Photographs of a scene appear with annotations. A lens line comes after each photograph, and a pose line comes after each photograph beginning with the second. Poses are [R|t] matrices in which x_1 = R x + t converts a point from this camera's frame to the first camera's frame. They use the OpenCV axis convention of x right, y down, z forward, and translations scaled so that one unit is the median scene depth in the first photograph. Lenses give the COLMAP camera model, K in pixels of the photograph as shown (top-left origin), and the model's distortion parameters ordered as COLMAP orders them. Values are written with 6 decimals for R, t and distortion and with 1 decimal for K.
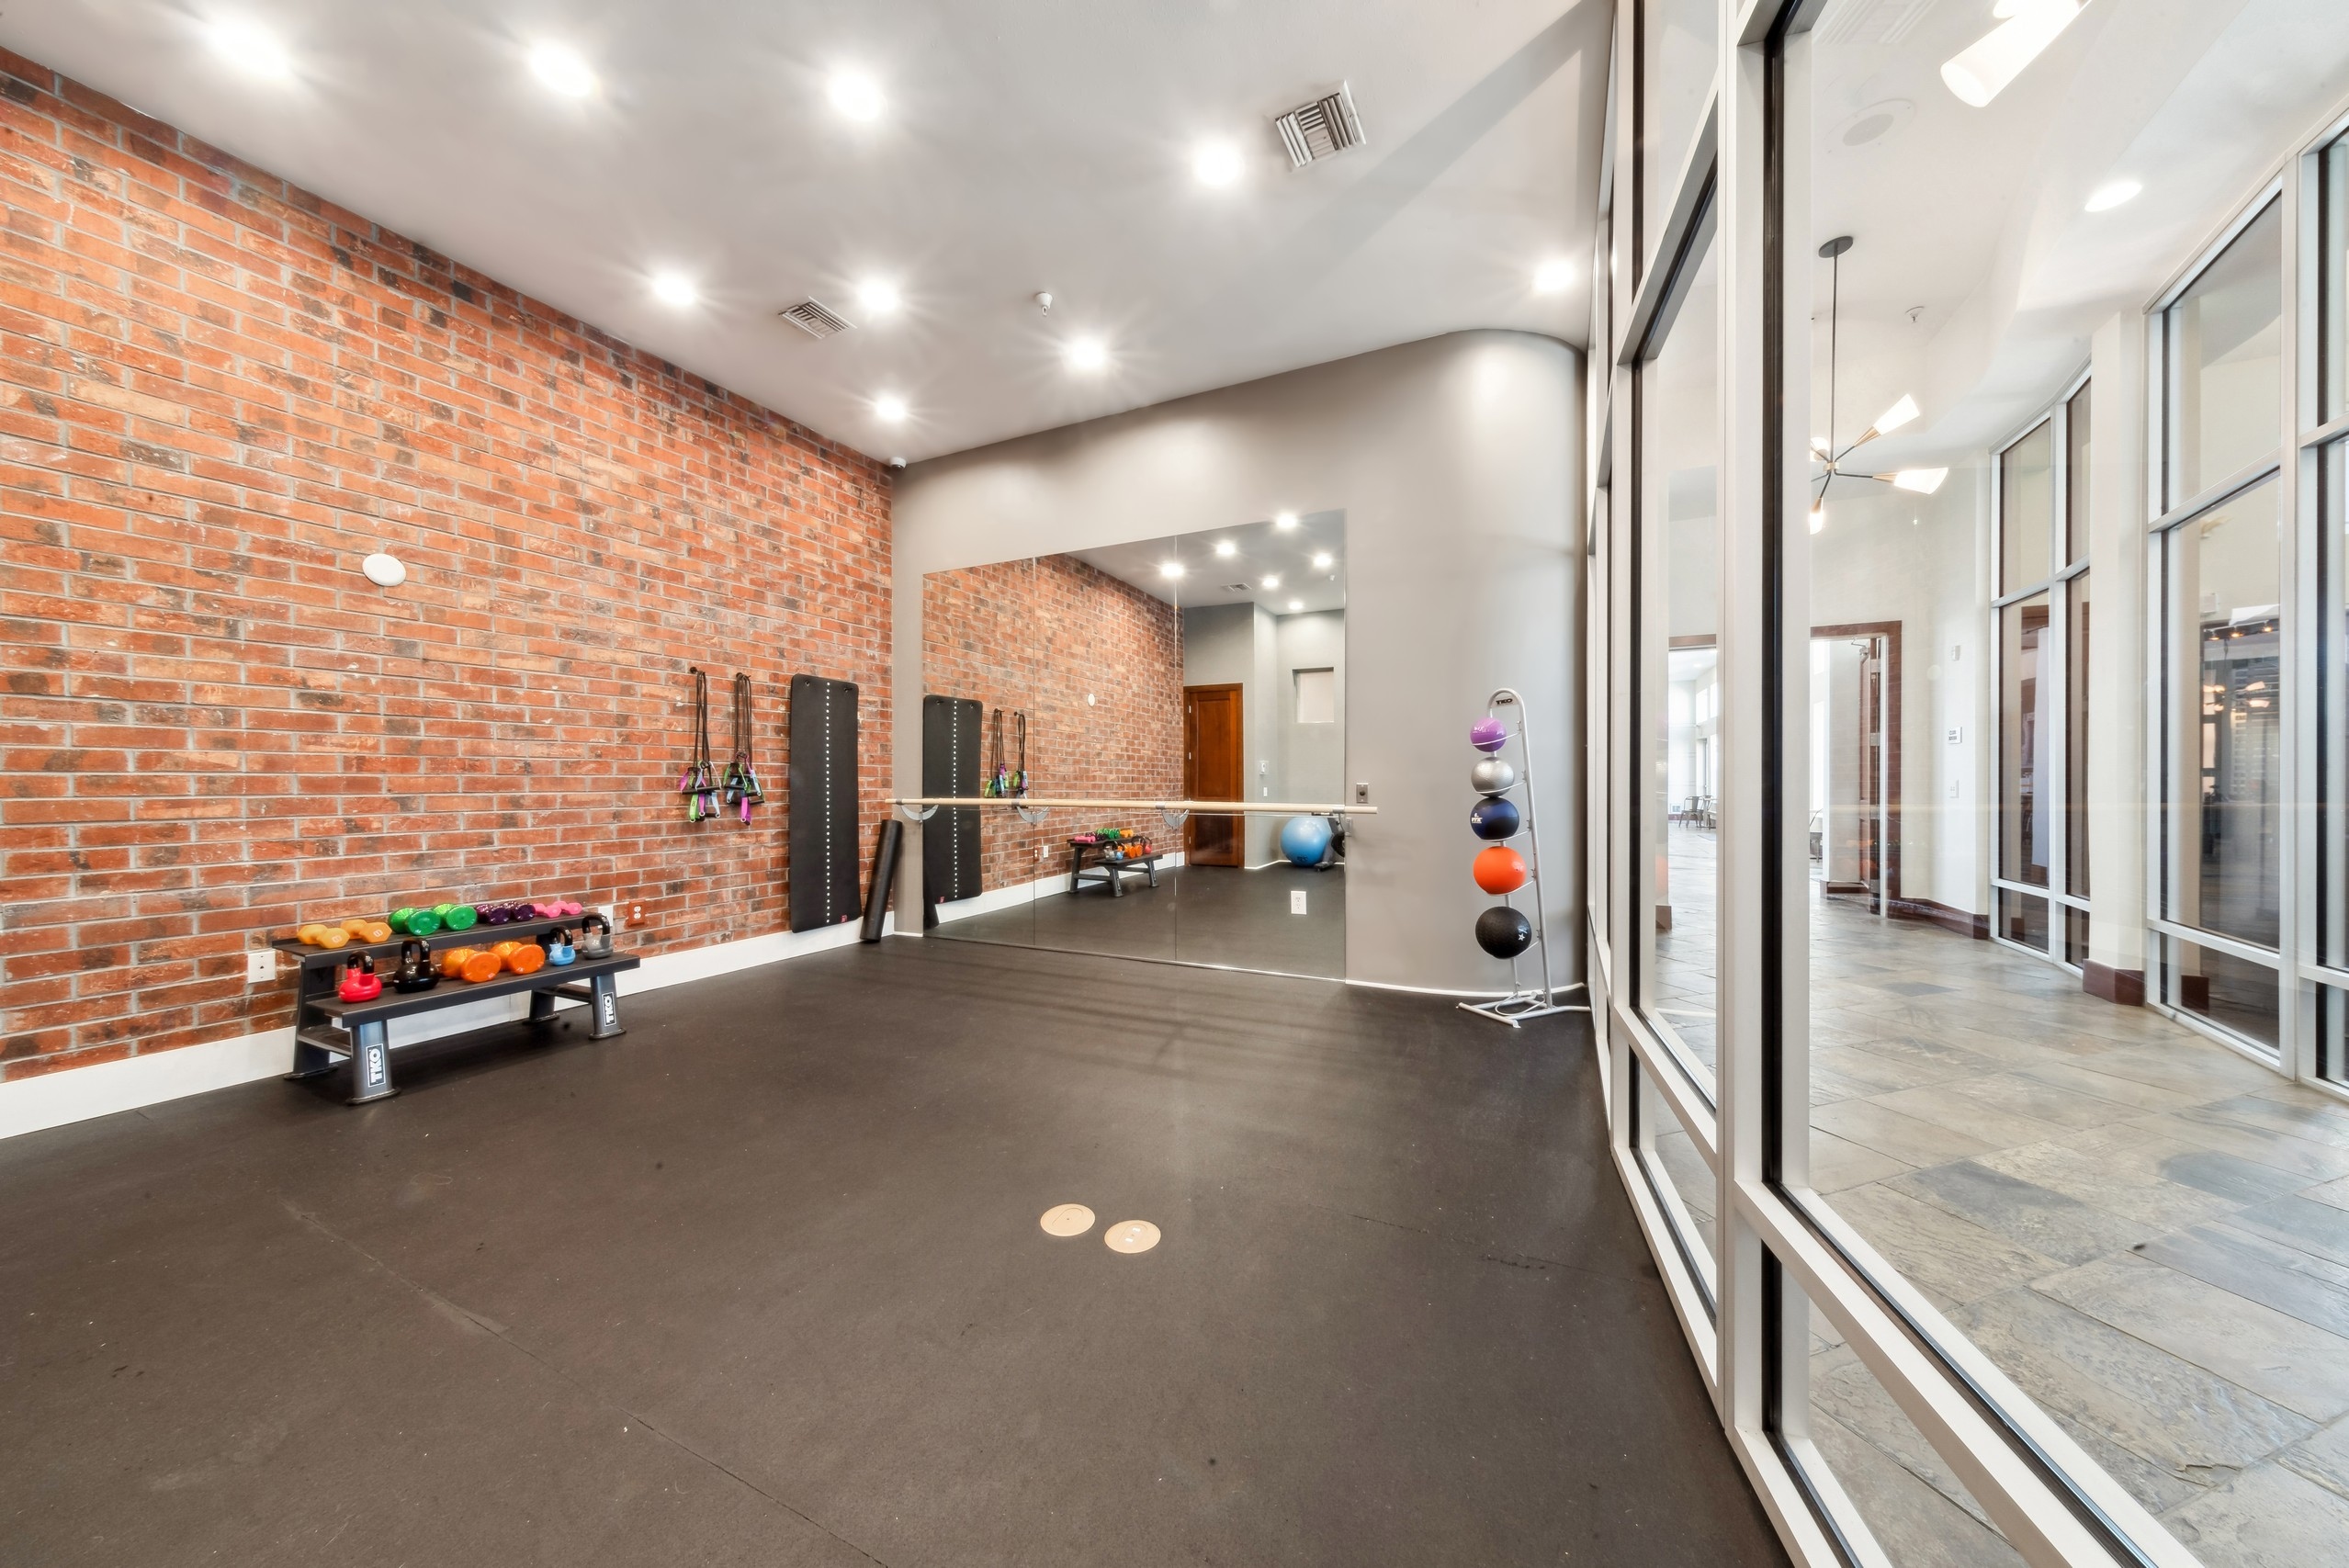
lens RADIAL K [[780.9, 0, 1174.5], [0, 780.9, 784.0], [0, 0, 1]] dist [-0.001726, -0.000200]
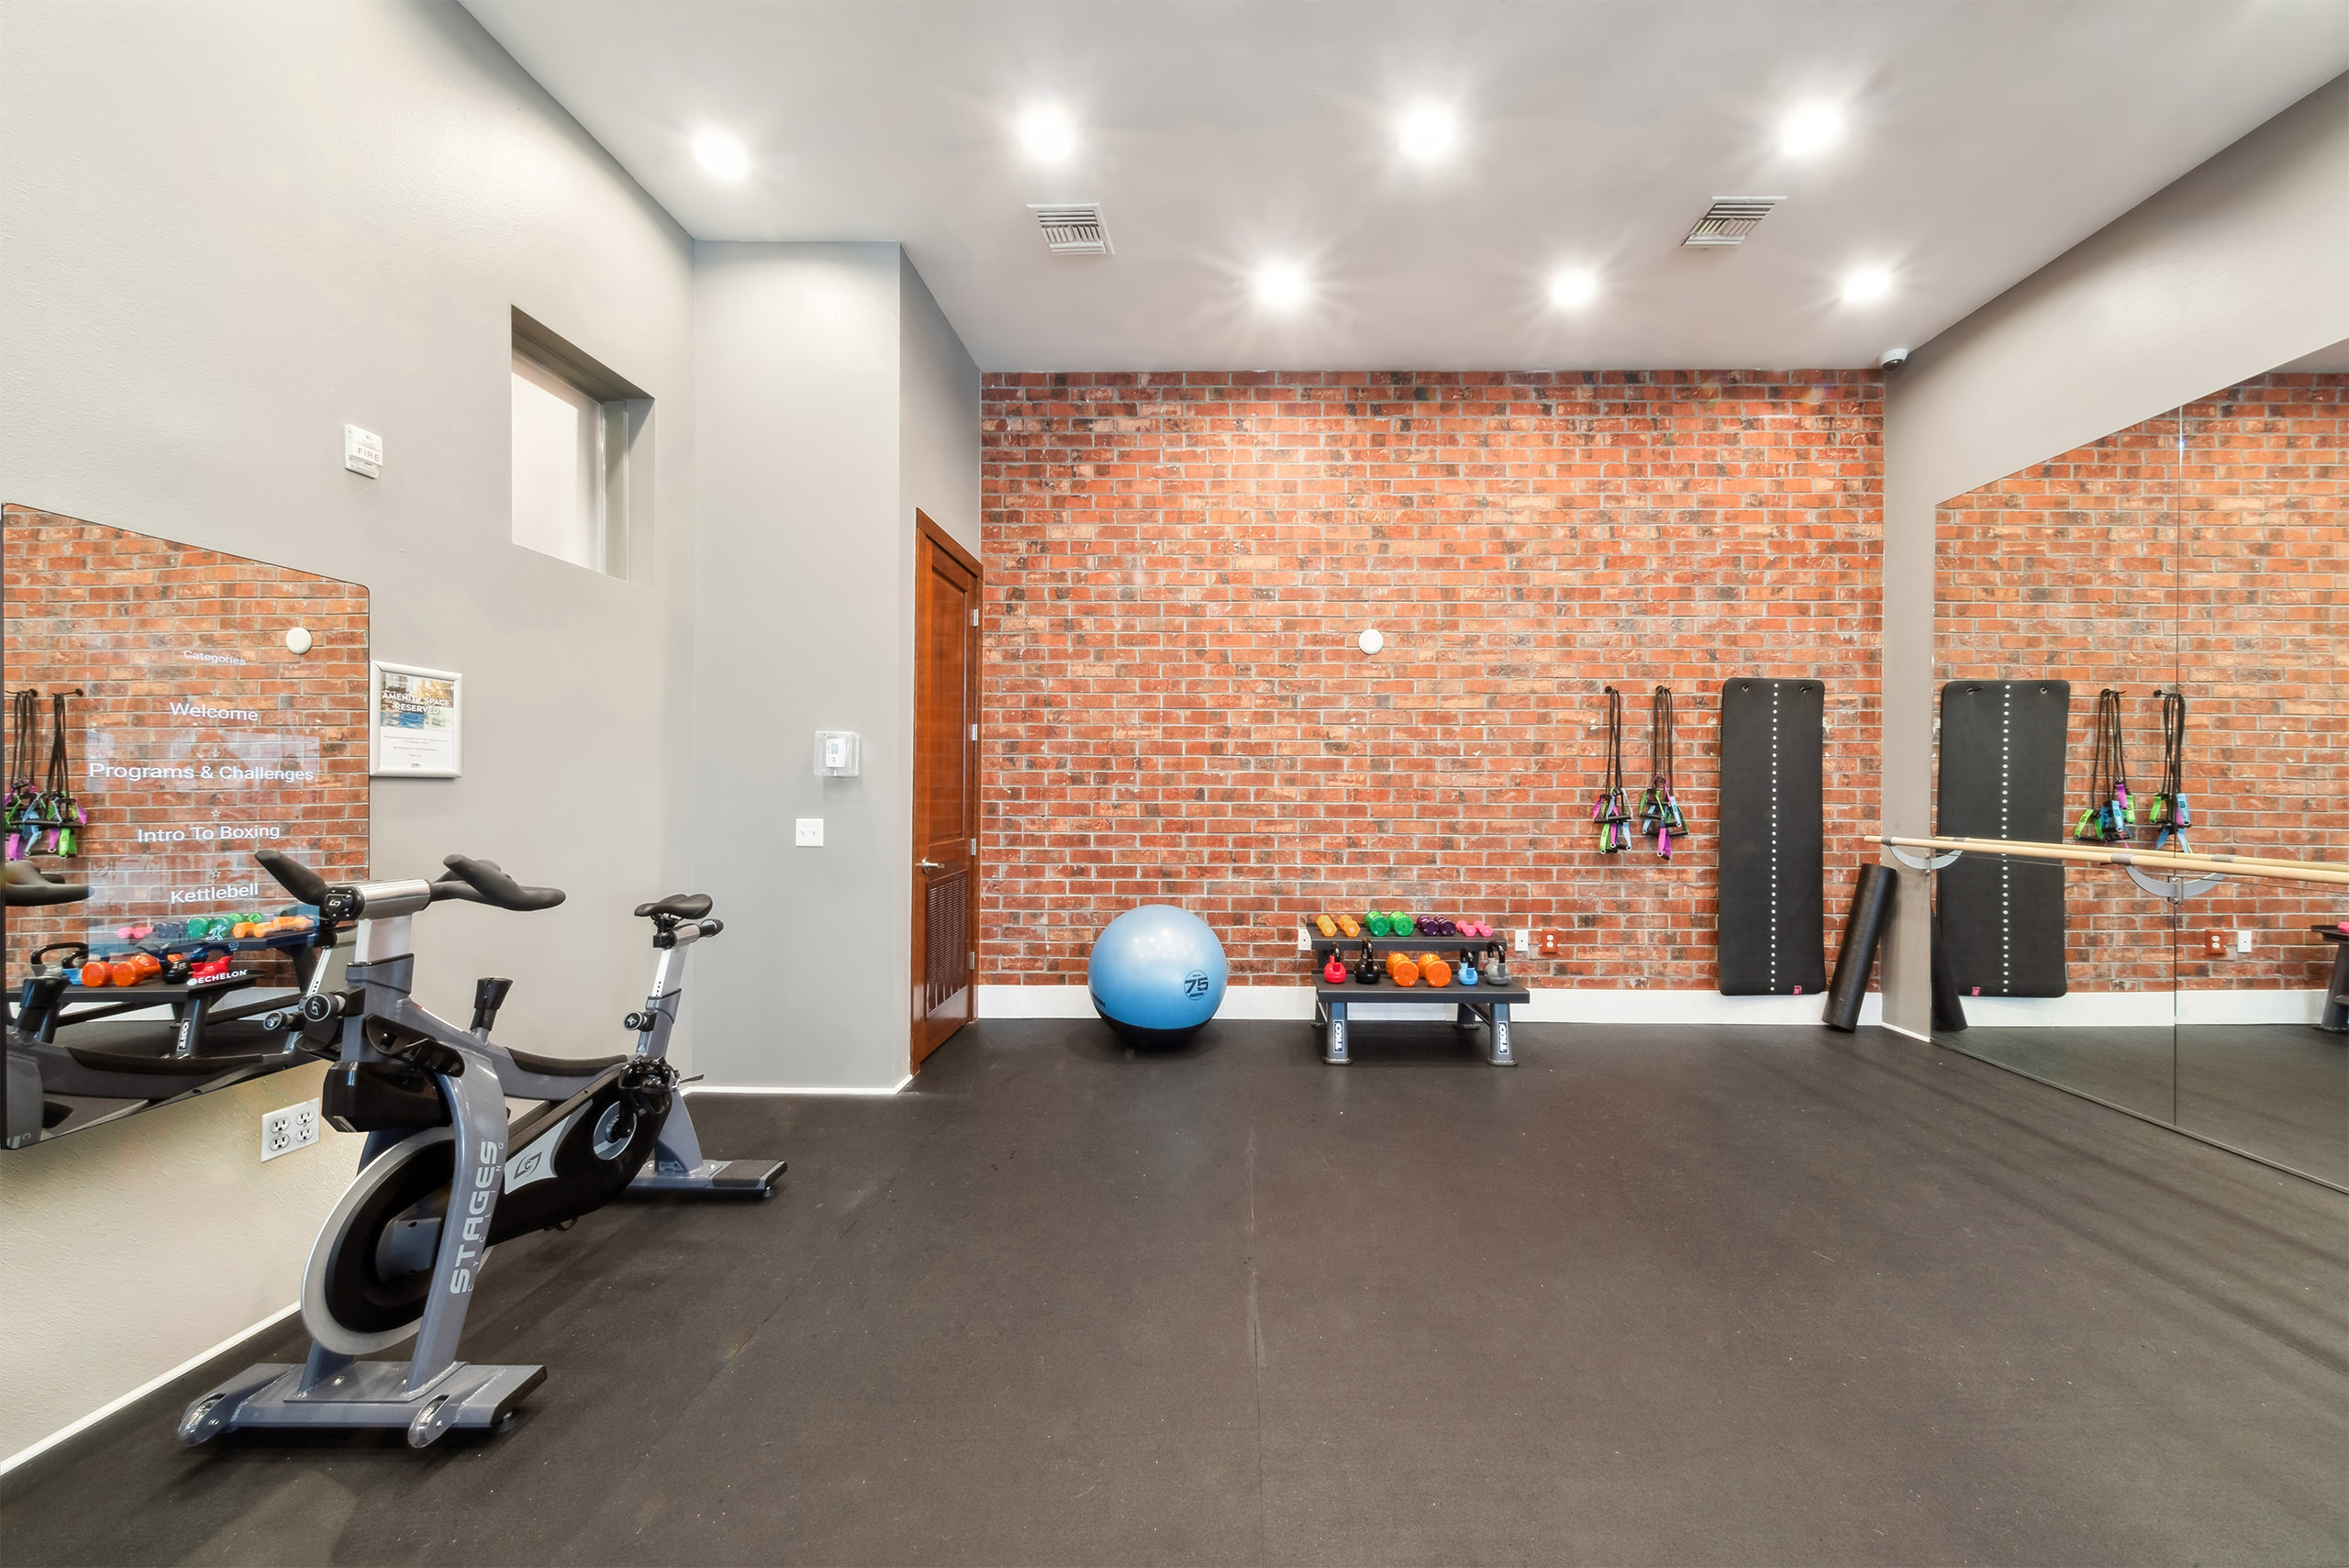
lens RADIAL K [[791.6, 0, 1183.1], [0, 791.6, 802.0], [0, 0, 1]] dist [0.002163, 0.000195]
pose [[0.437871, 0.006357, -0.899015, 0.012399], [-0.001735, 0.999979, 0.006227, -0.017948], [0.899036, -0.001167, 0.437873, 0.137716]]
